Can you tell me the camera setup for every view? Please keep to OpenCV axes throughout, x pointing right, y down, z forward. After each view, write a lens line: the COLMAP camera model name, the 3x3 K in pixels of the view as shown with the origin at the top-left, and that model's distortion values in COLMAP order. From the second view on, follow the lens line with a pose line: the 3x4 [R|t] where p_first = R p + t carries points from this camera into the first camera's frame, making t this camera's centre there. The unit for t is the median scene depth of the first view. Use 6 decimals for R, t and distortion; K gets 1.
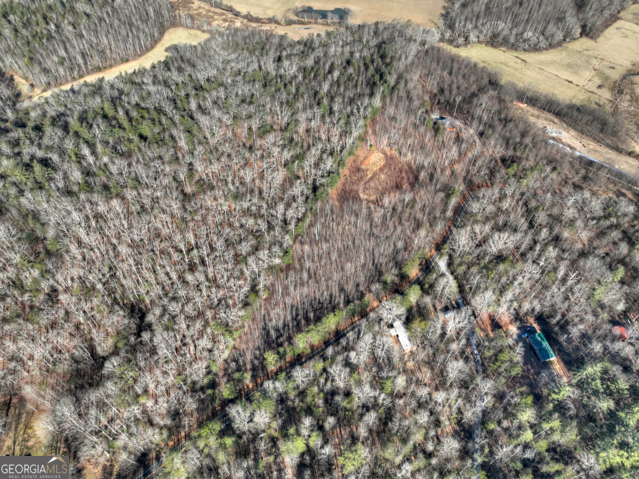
lens RADIAL K [[454.2, 0, 319.5], [0, 454.2, 239.5], [0, 0, 1]] dist [-0.006386, 0.022662]
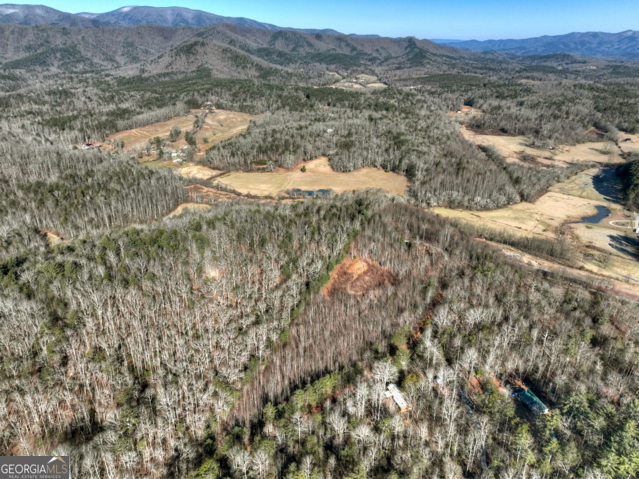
lens RADIAL K [[454.2, 0, 319.5], [0, 454.2, 239.5], [0, 0, 1]] dist [-0.006386, 0.022662]
pose [[0.999062, -0.031111, 0.030123, -0.012006], [0.041252, 0.895354, -0.443440, 0.303660], [-0.013175, 0.444266, 0.895798, -0.071020]]
